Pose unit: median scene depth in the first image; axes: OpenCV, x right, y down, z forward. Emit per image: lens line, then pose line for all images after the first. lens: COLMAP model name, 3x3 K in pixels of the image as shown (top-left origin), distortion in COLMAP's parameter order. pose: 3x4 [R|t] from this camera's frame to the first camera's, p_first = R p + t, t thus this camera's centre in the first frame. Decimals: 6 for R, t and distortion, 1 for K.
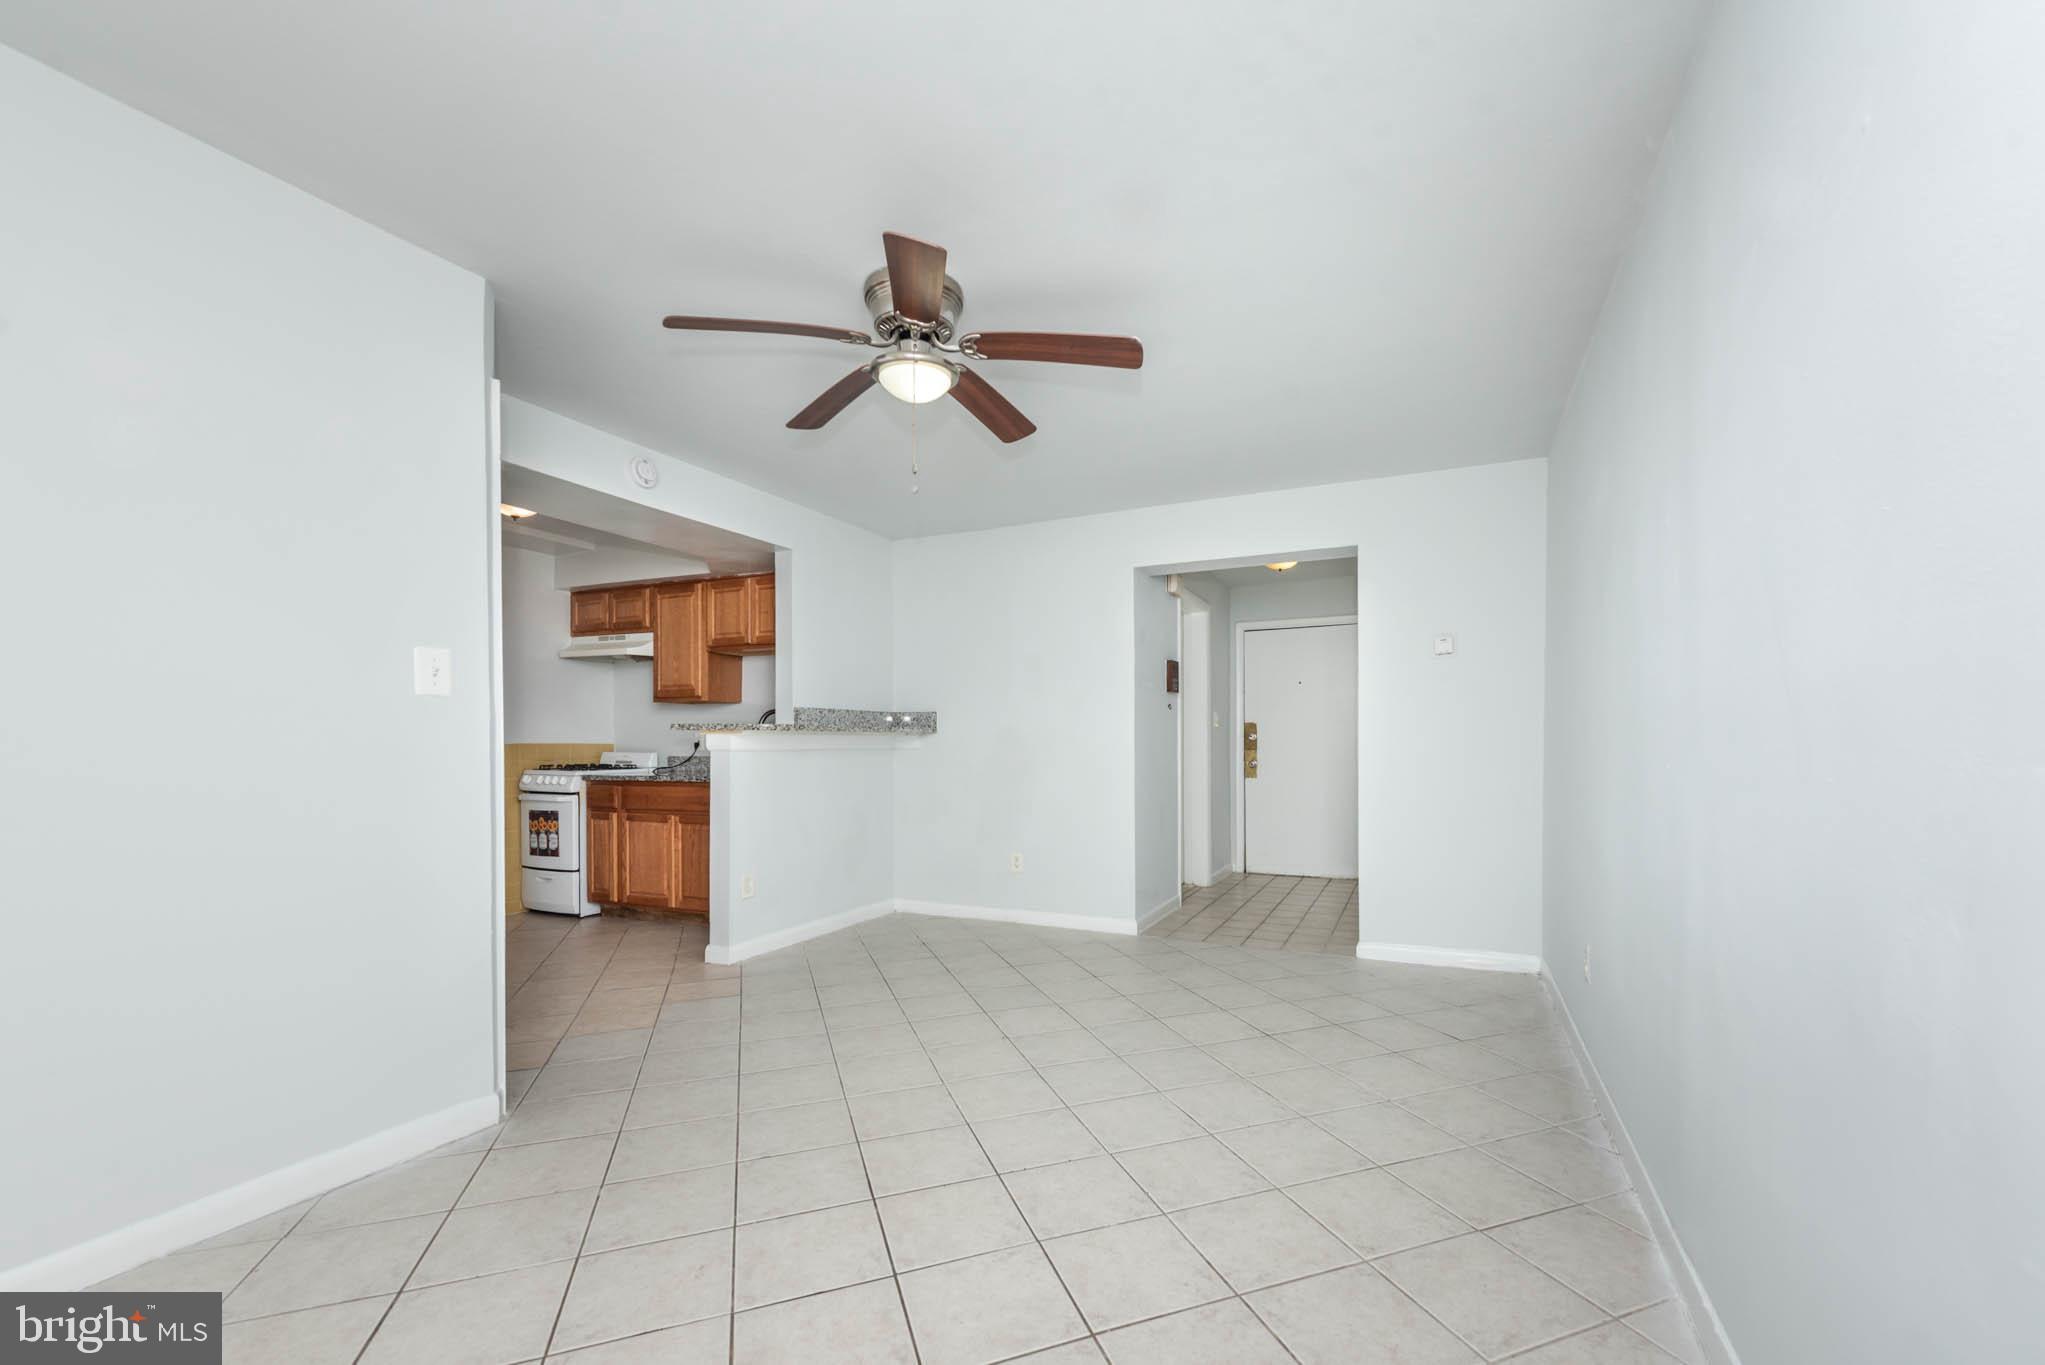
lens RADIAL K [[835.7, 0, 1050.1], [0, 835.7, 745.4], [0, 0, 1]] dist [0.013664, -0.000098]
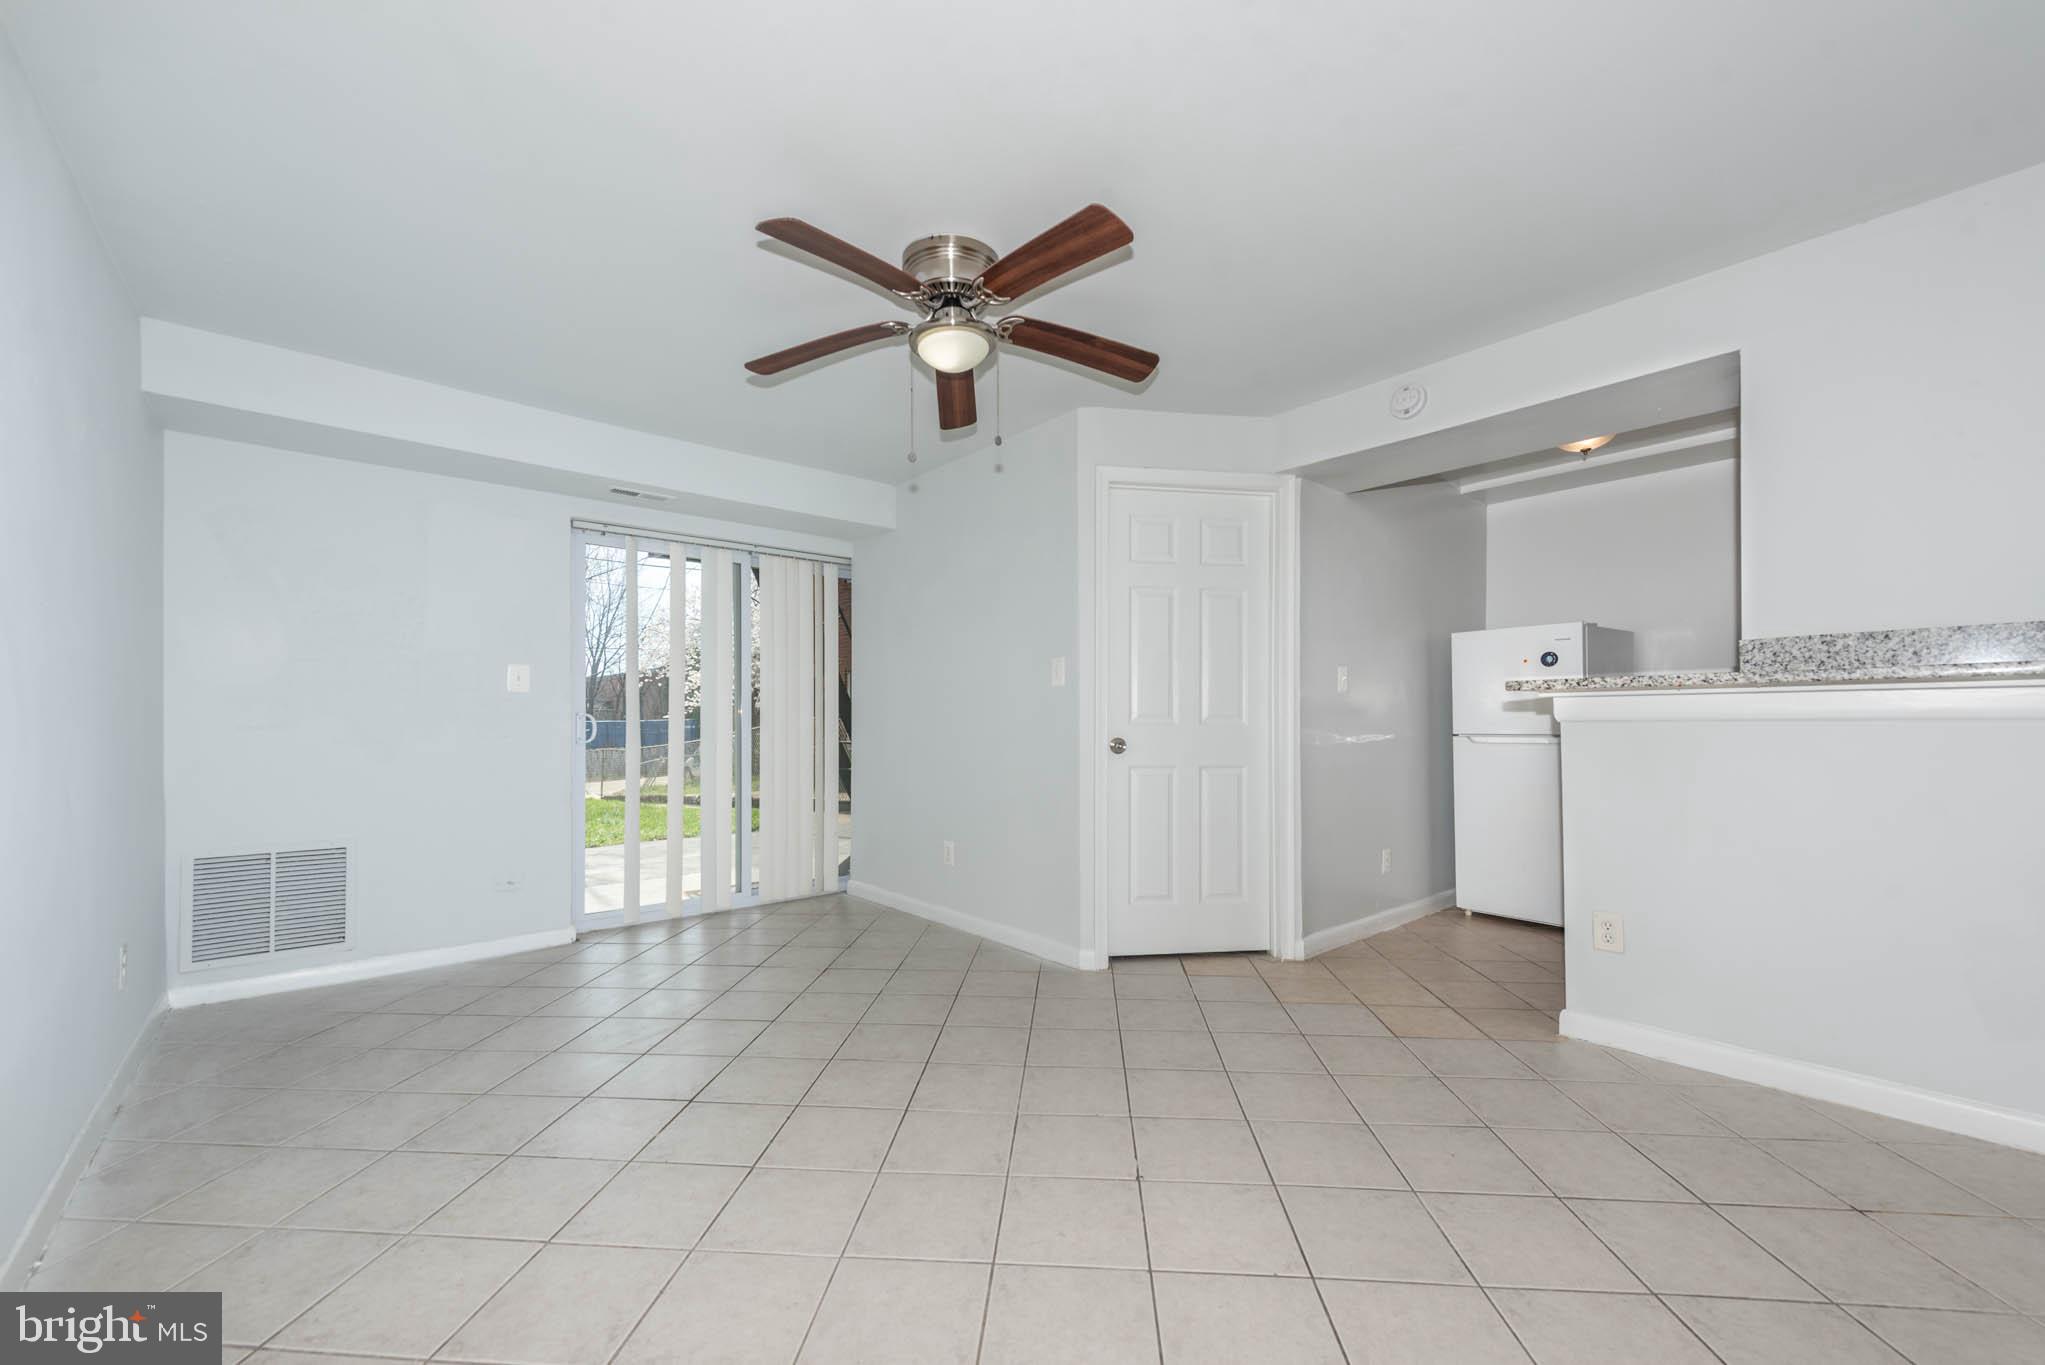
lens RADIAL K [[816.5, 0, 1015.4], [0, 816.5, 712.7], [0, 0, 1]] dist [0.015560, -0.004157]
pose [[-0.414816, -0.004253, -0.909896, 0.316568], [0.003031, 0.999977, -0.006056, 0.002436], [0.909900, -0.005270, -0.414793, 0.676507]]
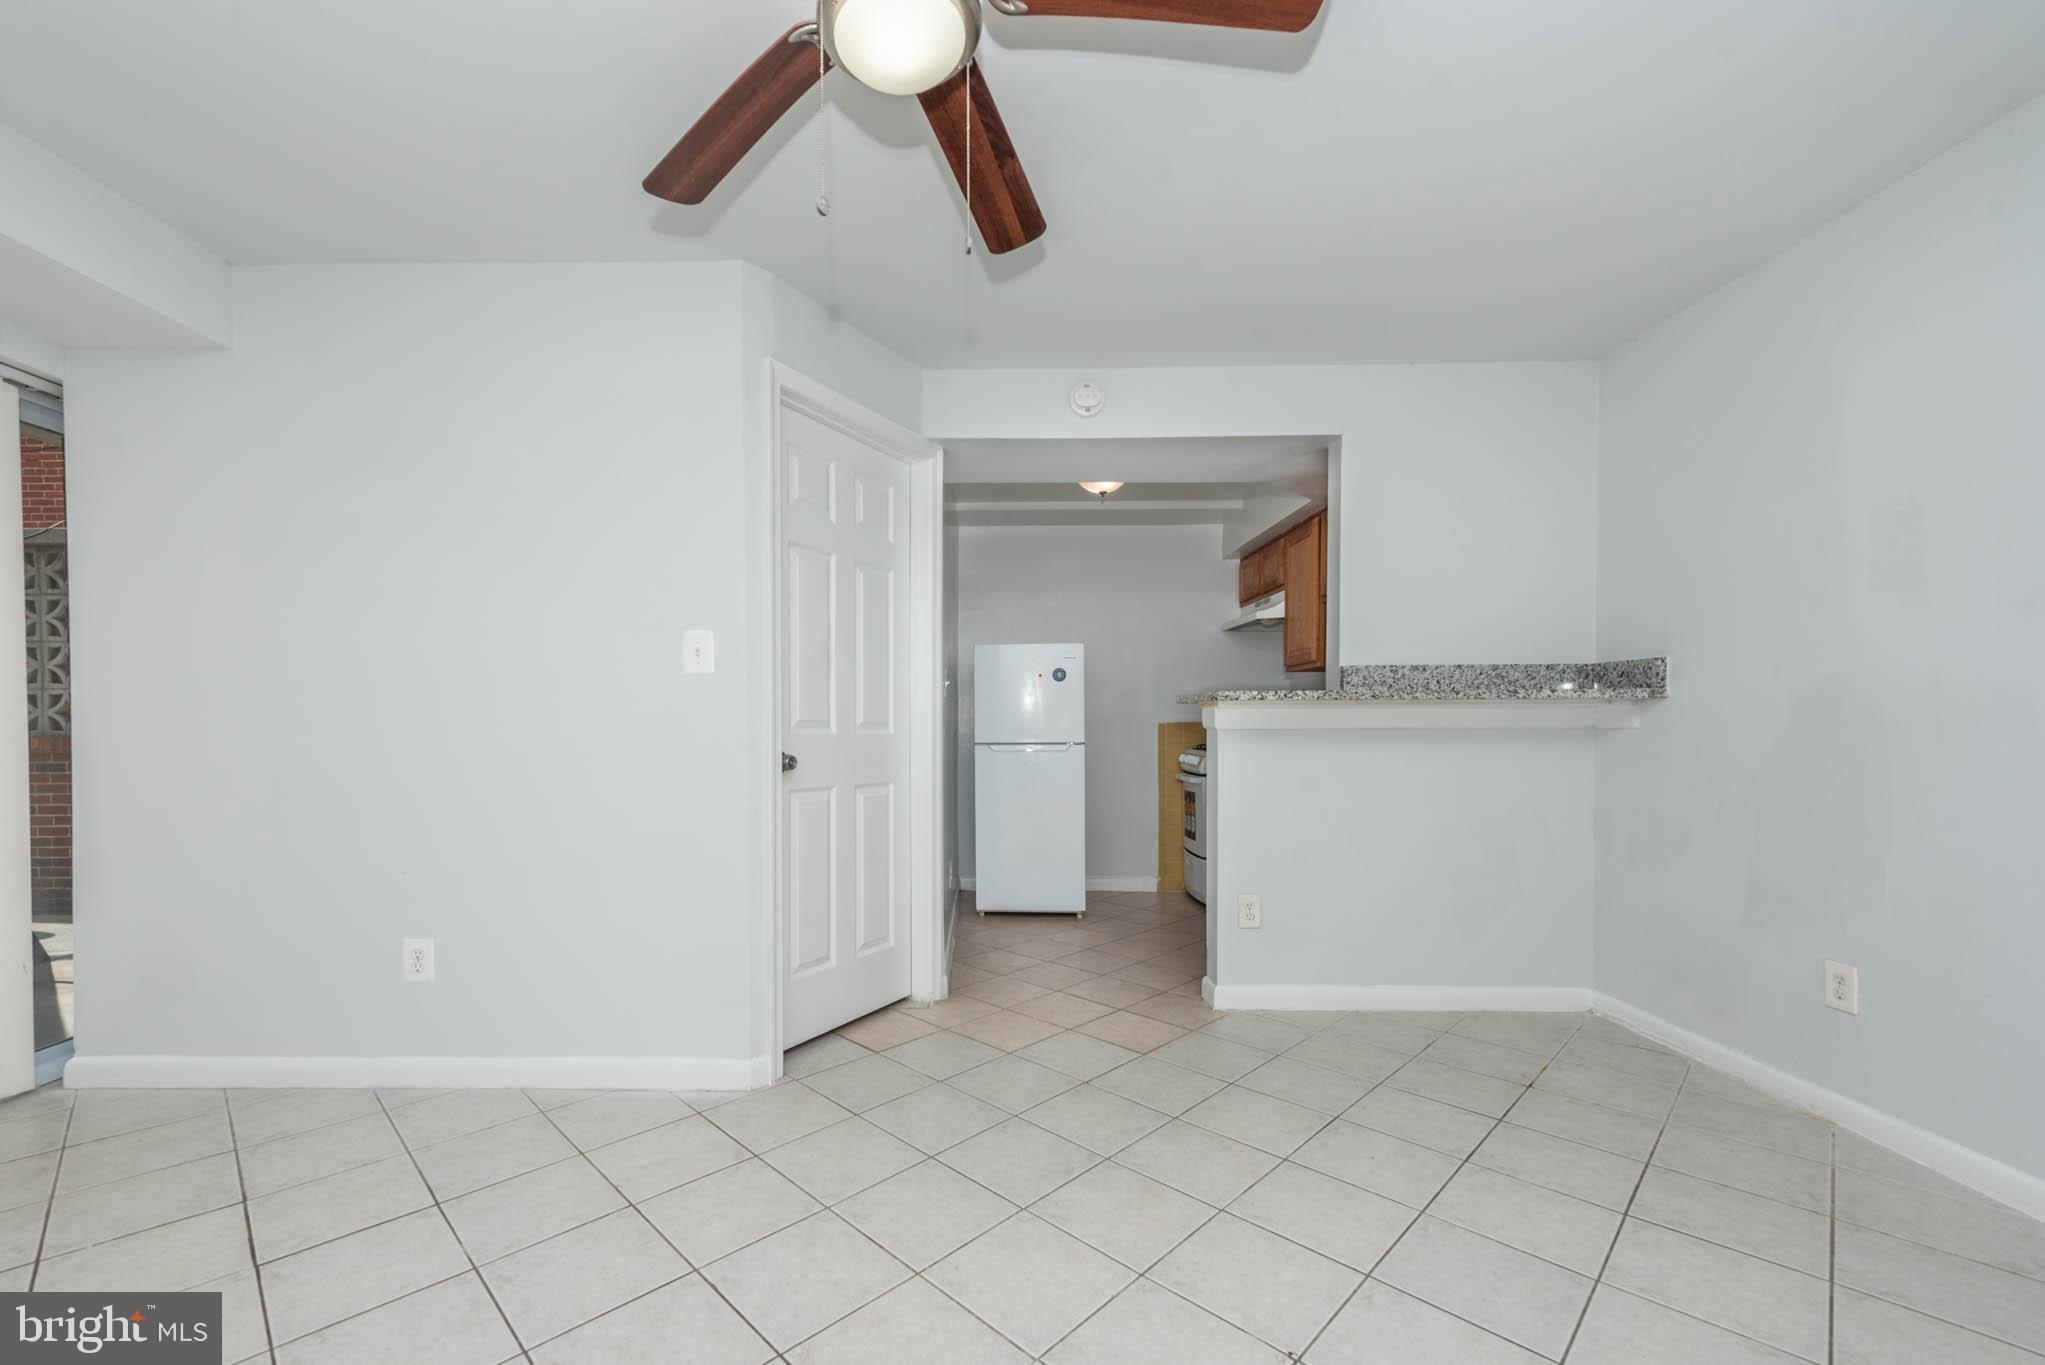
lens RADIAL K [[826.8, 0, 962.4], [0, 826.8, 741.8], [0, 0, 1]] dist [0.015803, 0.000004]
pose [[0.402666, 0.016106, -0.915205, 0.163906], [-0.000521, 0.999849, 0.017367, 0.004049], [0.915347, -0.006516, 0.402614, 0.376826]]
